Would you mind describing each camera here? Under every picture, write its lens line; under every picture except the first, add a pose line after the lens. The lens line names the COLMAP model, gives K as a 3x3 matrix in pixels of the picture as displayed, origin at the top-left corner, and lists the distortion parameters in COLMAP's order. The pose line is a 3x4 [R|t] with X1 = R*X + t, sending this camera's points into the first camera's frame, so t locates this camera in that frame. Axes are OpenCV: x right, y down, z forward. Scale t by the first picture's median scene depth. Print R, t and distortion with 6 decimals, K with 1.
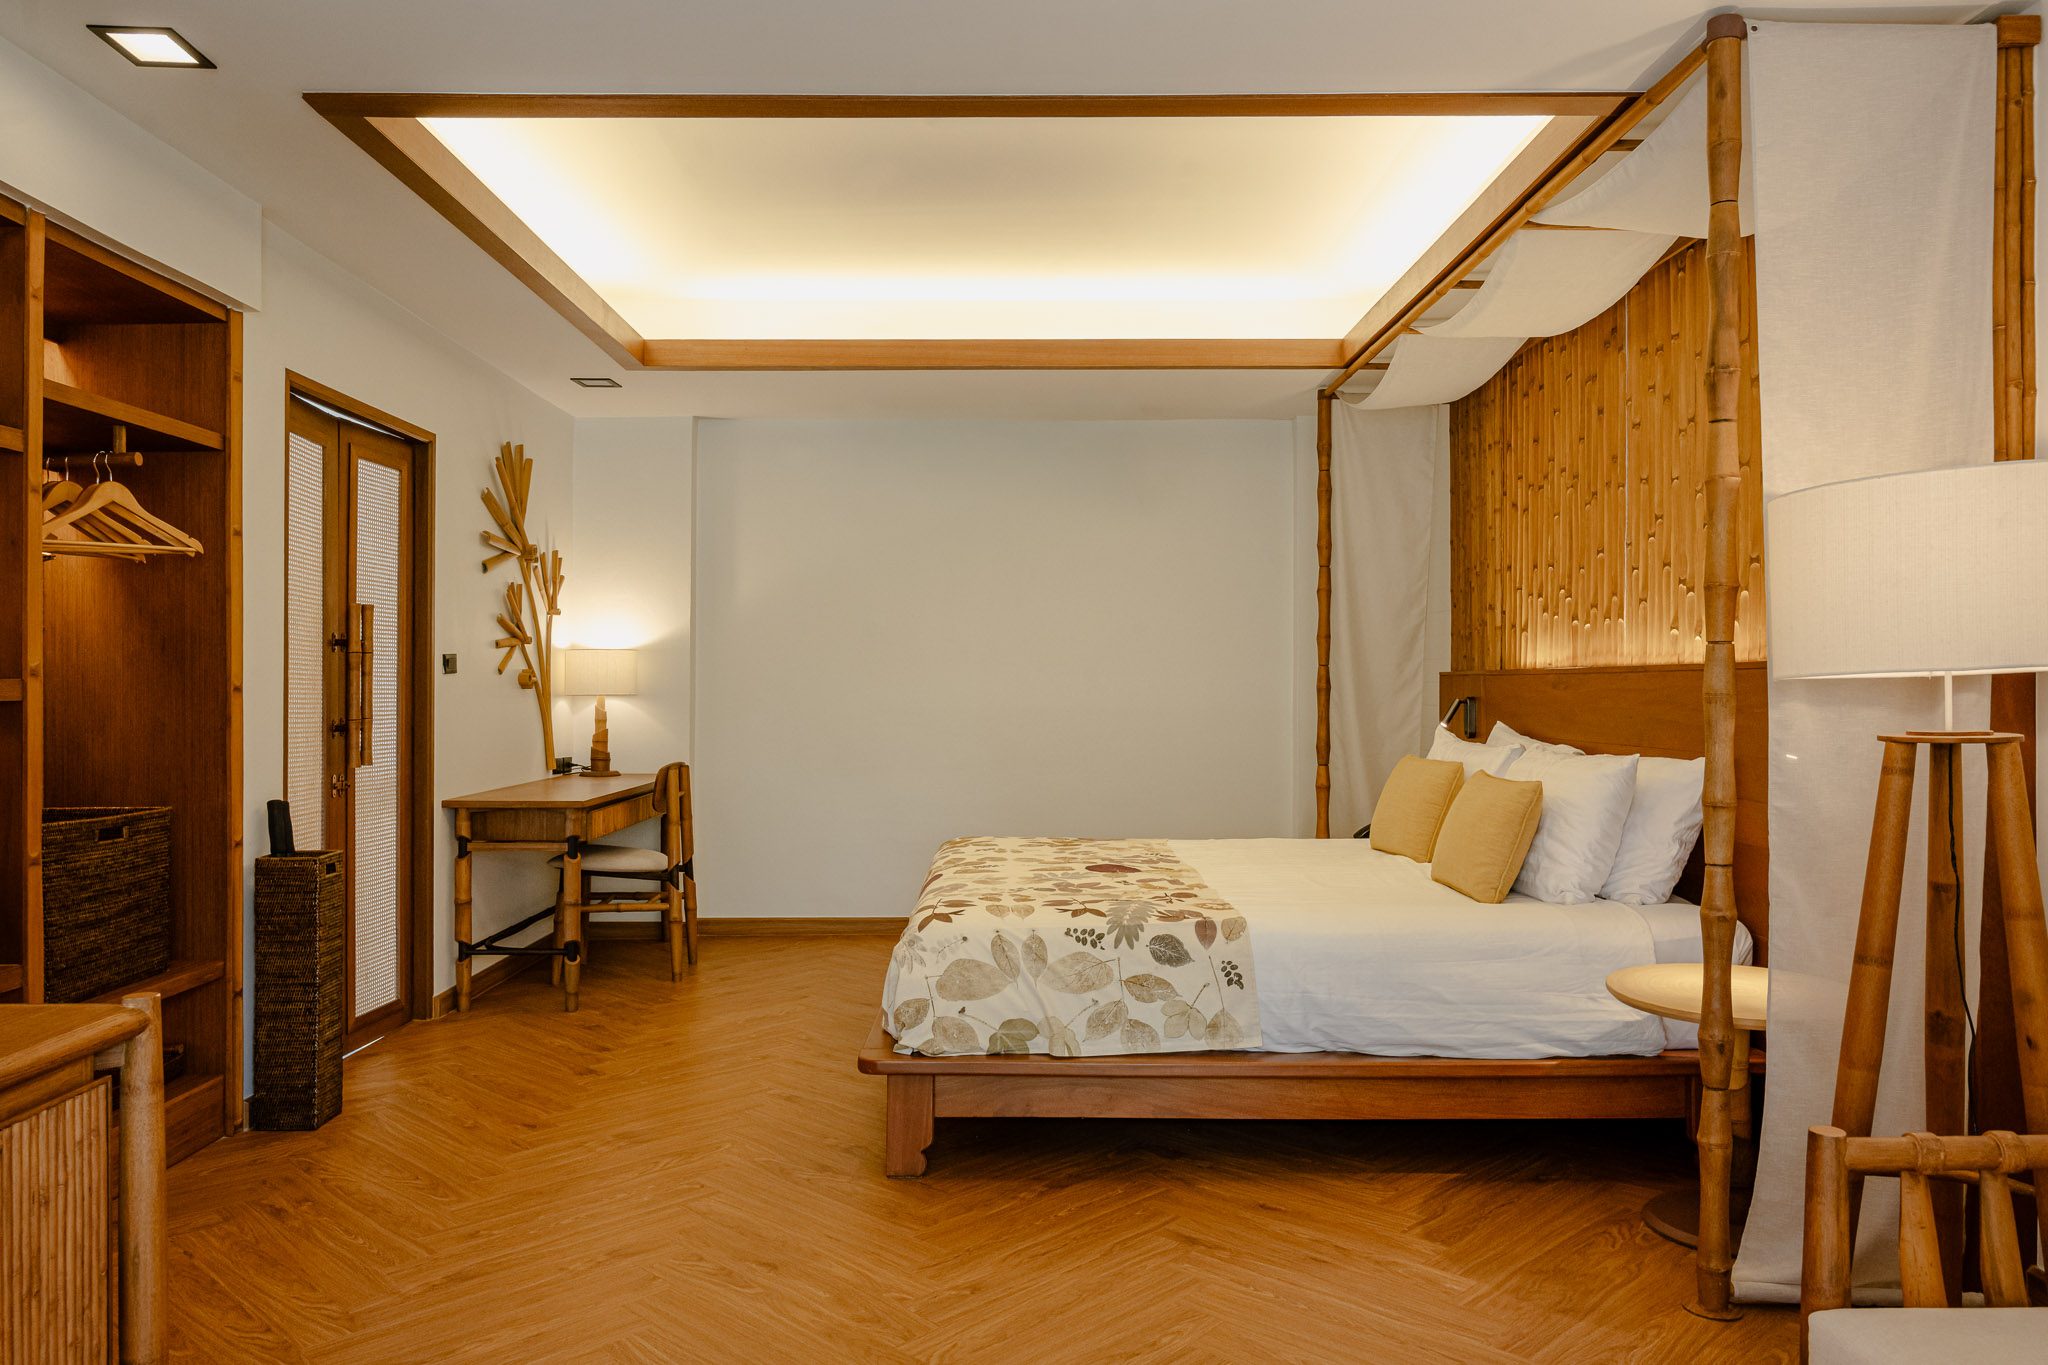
lens RADIAL K [[1495.6, 0, 1024.0], [0, 1495.6, 682.5], [0, 0, 1]] dist [-0.009100, -0.001665]
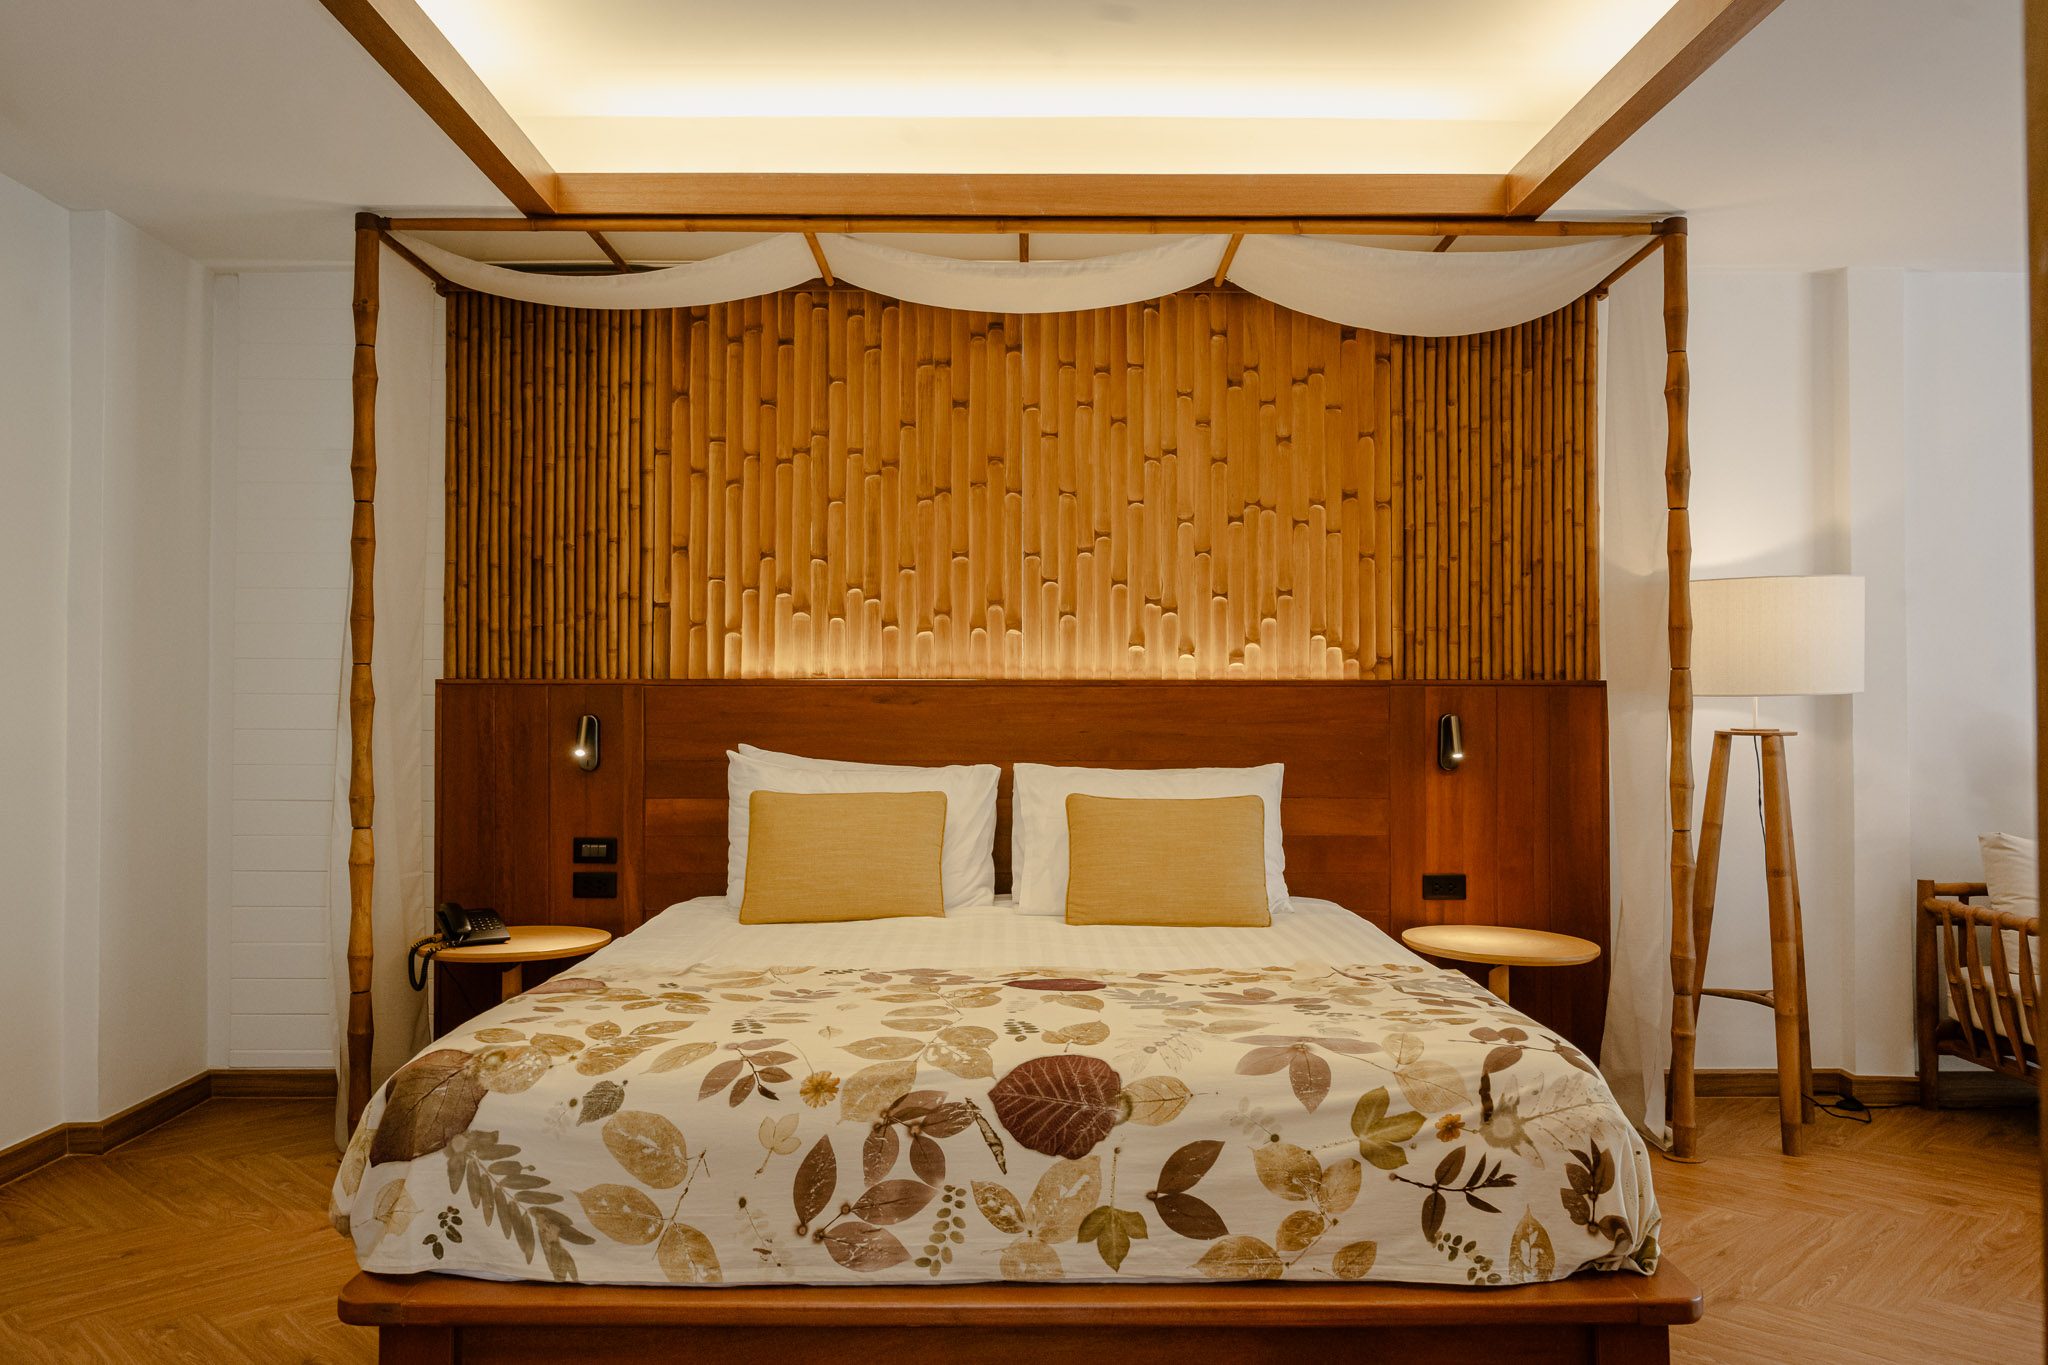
lens RADIAL K [[1495.6, 0, 1024.0], [0, 1495.6, 682.5], [0, 0, 1]] dist [-0.009100, -0.001665]
pose [[-0.005629, 0.005599, 0.999968, -0.491989], [-0.005270, 0.999970, -0.005629, -0.002830], [-0.999970, -0.005302, -0.005599, 0.874413]]
